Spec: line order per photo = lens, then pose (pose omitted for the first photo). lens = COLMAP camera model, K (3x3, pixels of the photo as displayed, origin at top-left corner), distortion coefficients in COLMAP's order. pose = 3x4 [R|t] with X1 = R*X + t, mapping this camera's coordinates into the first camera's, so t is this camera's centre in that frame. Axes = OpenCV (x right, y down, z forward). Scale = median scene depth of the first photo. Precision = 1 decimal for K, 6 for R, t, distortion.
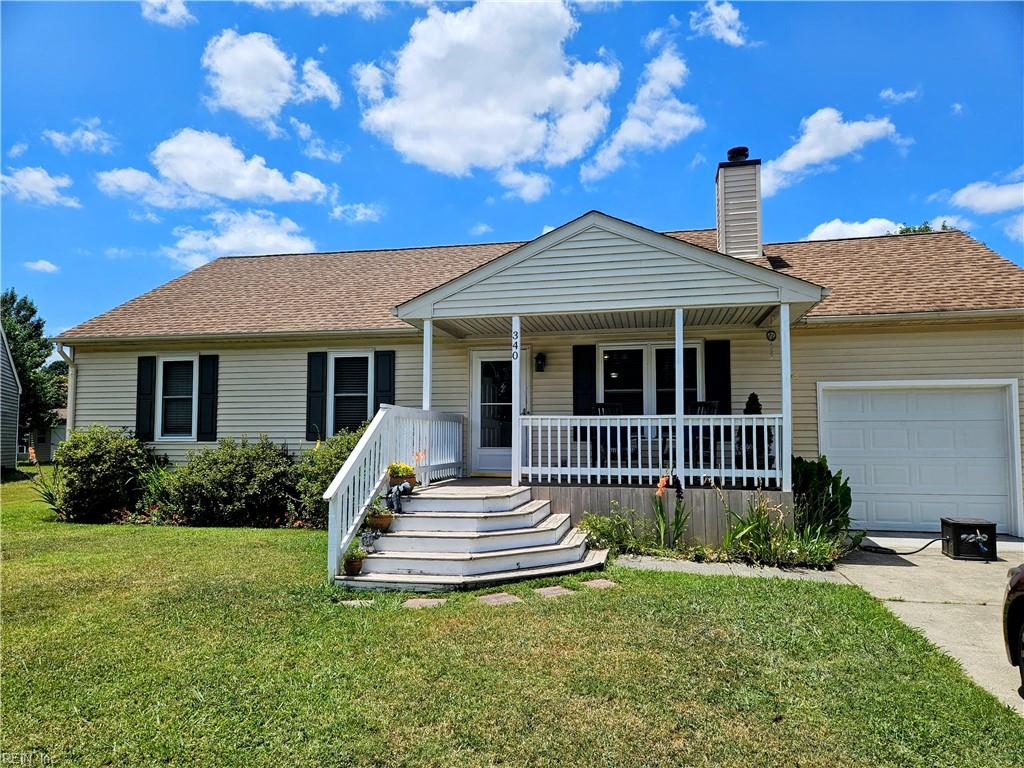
lens RADIAL K [[686.6, 0, 512.0], [0, 686.6, 384.0], [0, 0, 1]] dist [0.079097, -0.068463]
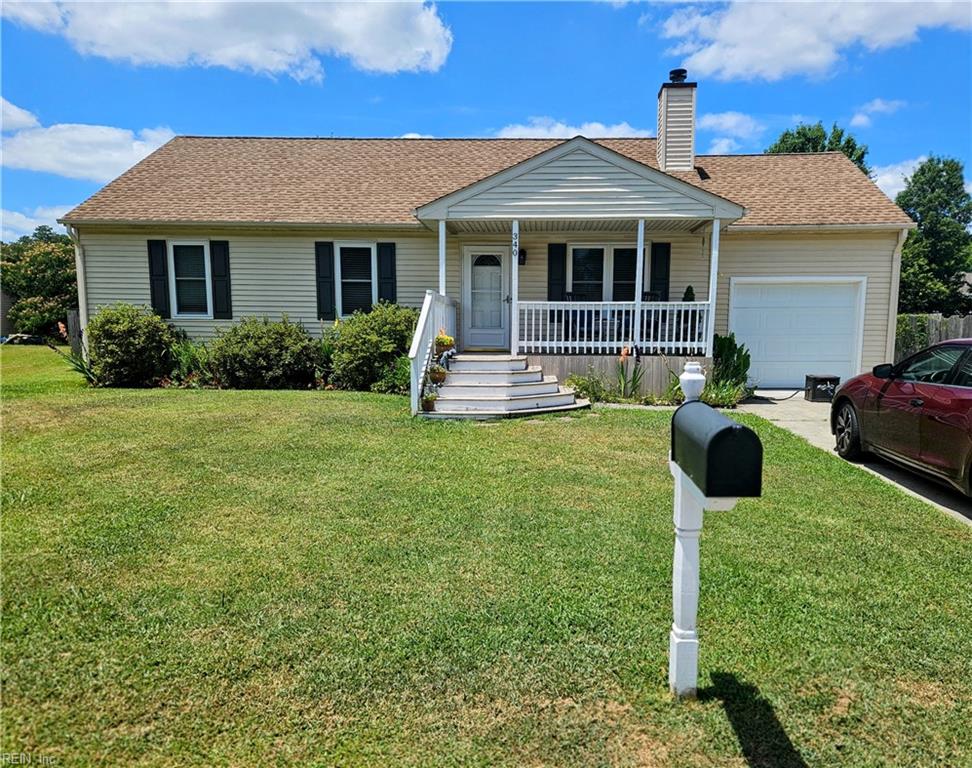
lens RADIAL K [[886.0, 0, 487.4], [0, 886.0, 431.4], [0, 0, 1]] dist [0.092675, -0.140453]
pose [[0.981075, -0.014223, 0.193103, -0.339322], [-0.021651, 0.982986, 0.182402, -0.014384], [-0.192412, -0.183131, 0.964075, -0.584526]]
